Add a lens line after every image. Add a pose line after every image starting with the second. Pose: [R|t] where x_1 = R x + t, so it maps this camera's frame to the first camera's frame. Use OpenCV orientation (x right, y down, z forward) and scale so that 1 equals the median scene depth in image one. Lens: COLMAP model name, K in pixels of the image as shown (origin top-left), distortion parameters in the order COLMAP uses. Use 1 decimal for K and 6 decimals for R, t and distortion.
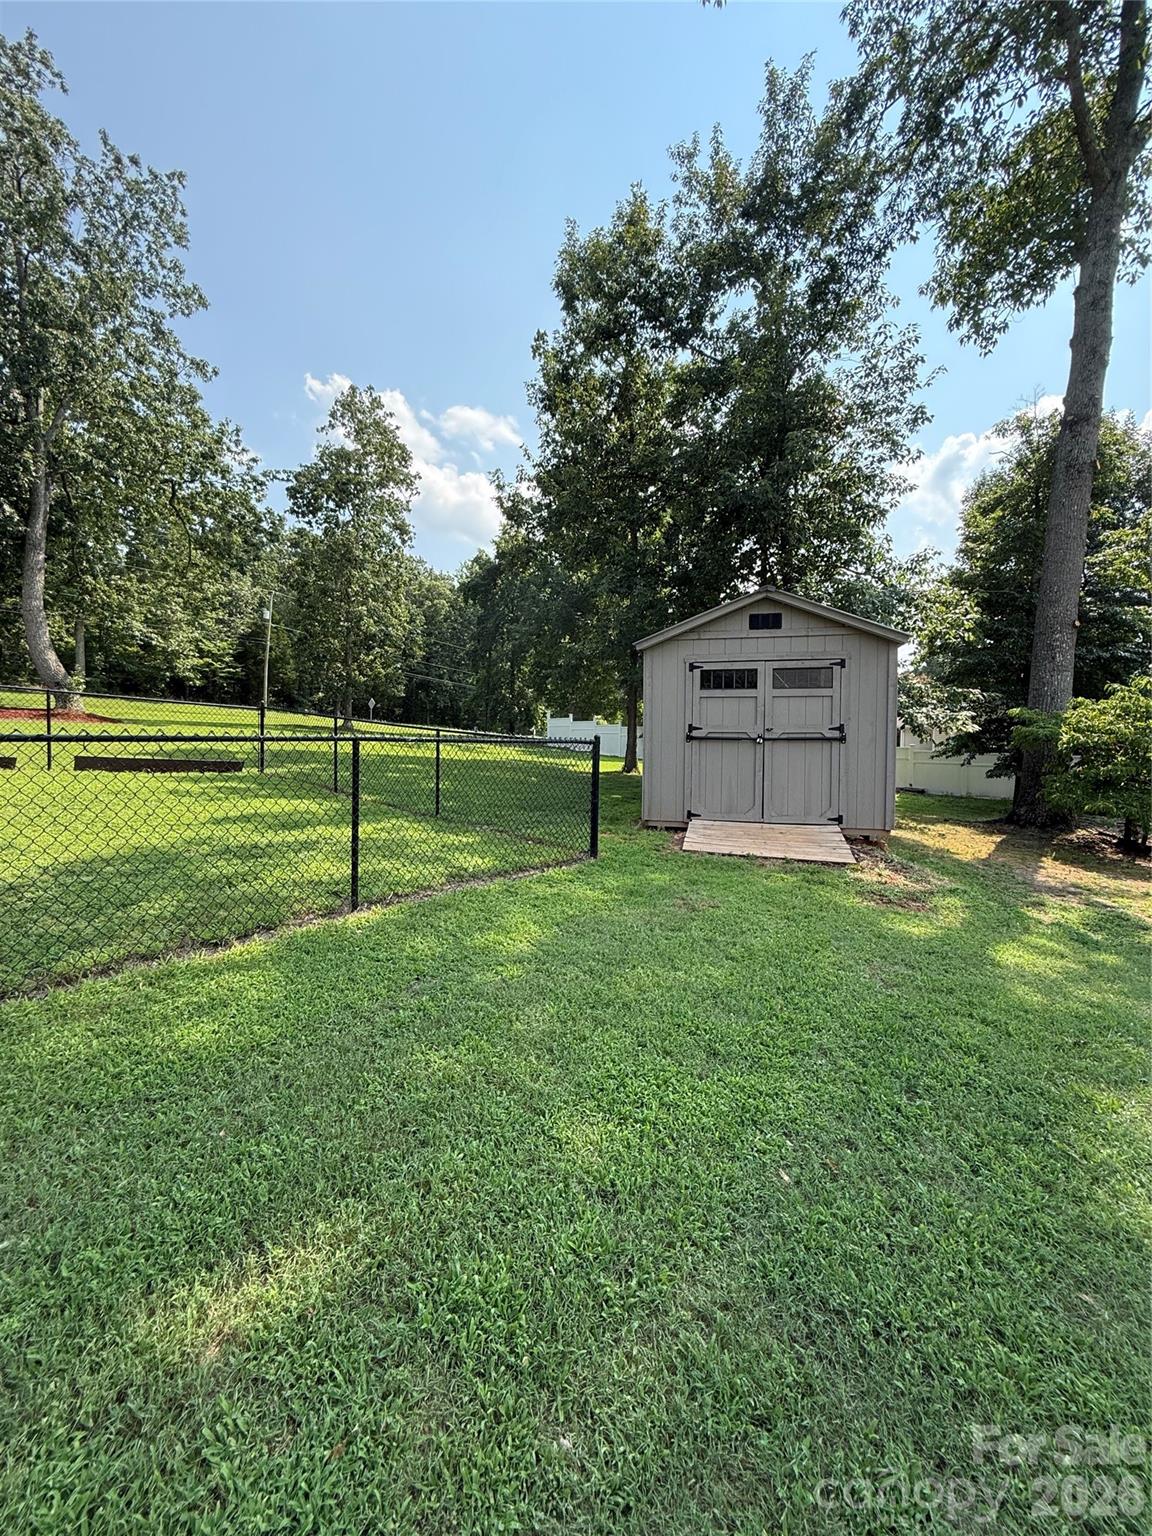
lens RADIAL K [[613.7, 0, 574.7], [0, 613.7, 765.8], [0, 0, 1]] dist [-0.000827, -0.000016]
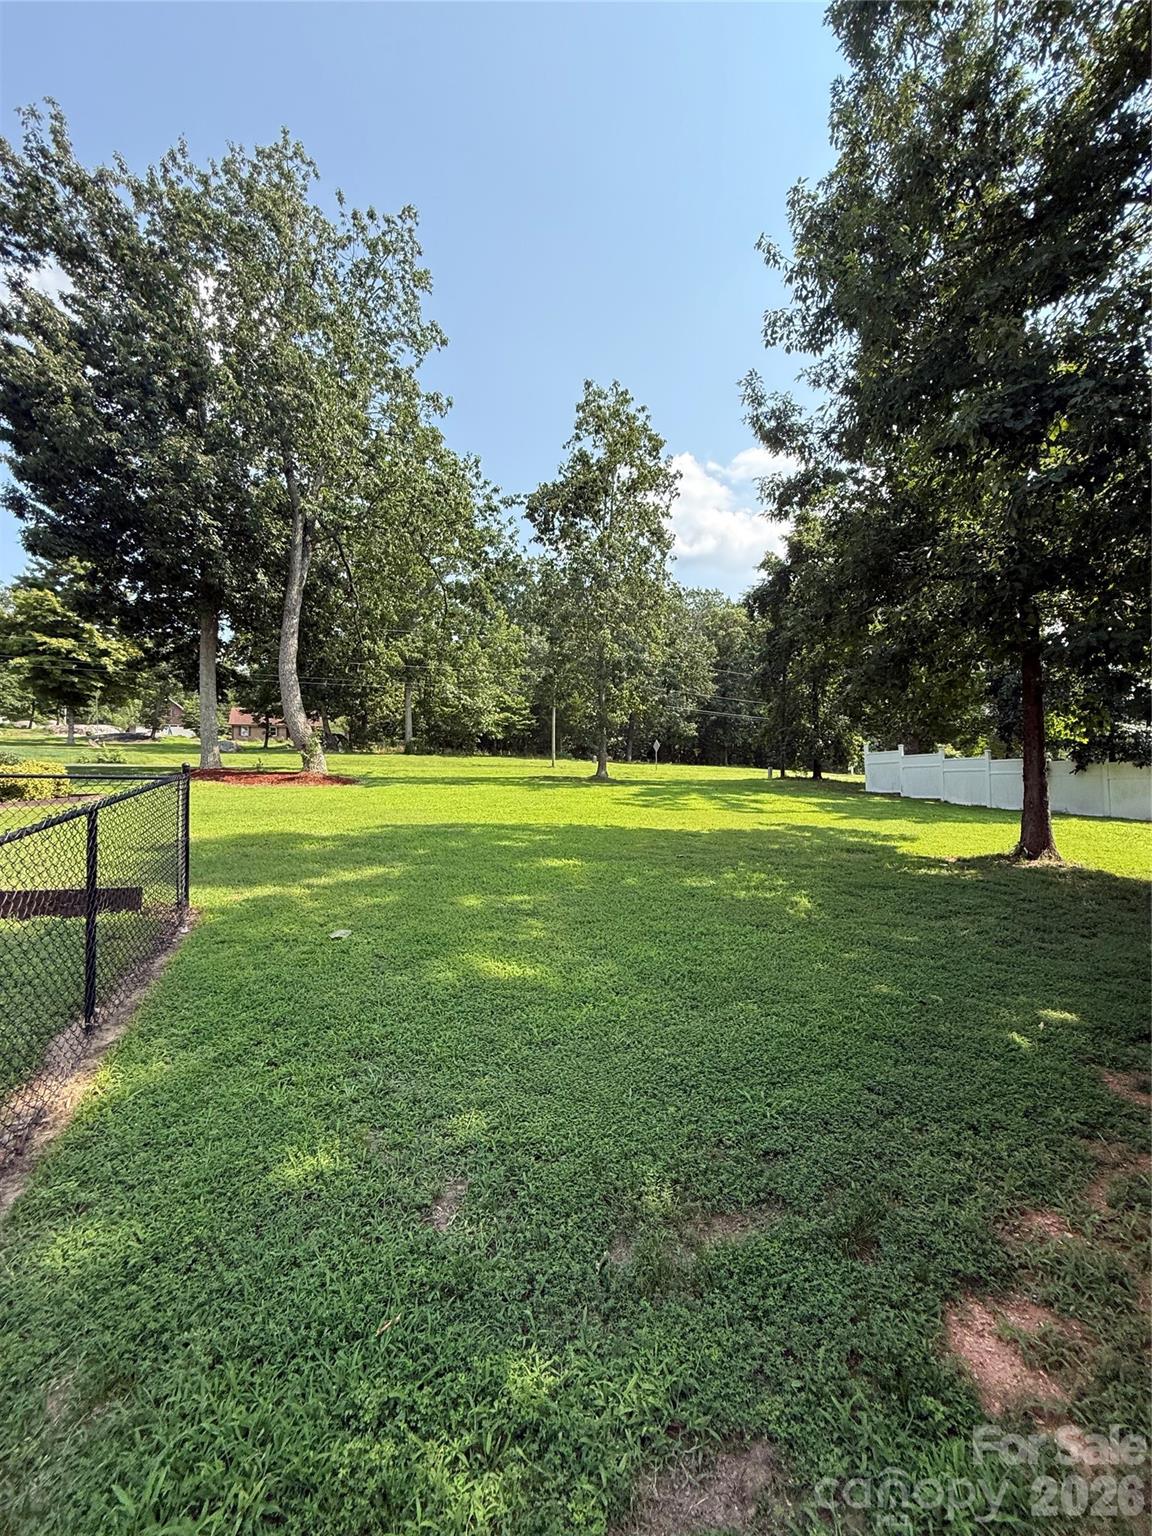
lens RADIAL K [[613.7, 0, 574.7], [0, 613.7, 765.8], [0, 0, 1]] dist [-0.000827, -0.000016]
pose [[0.876001, -0.044186, -0.480282, 0.002343], [0.013750, 0.997678, -0.066708, -0.019185], [0.482114, 0.051833, 0.874574, 0.214414]]
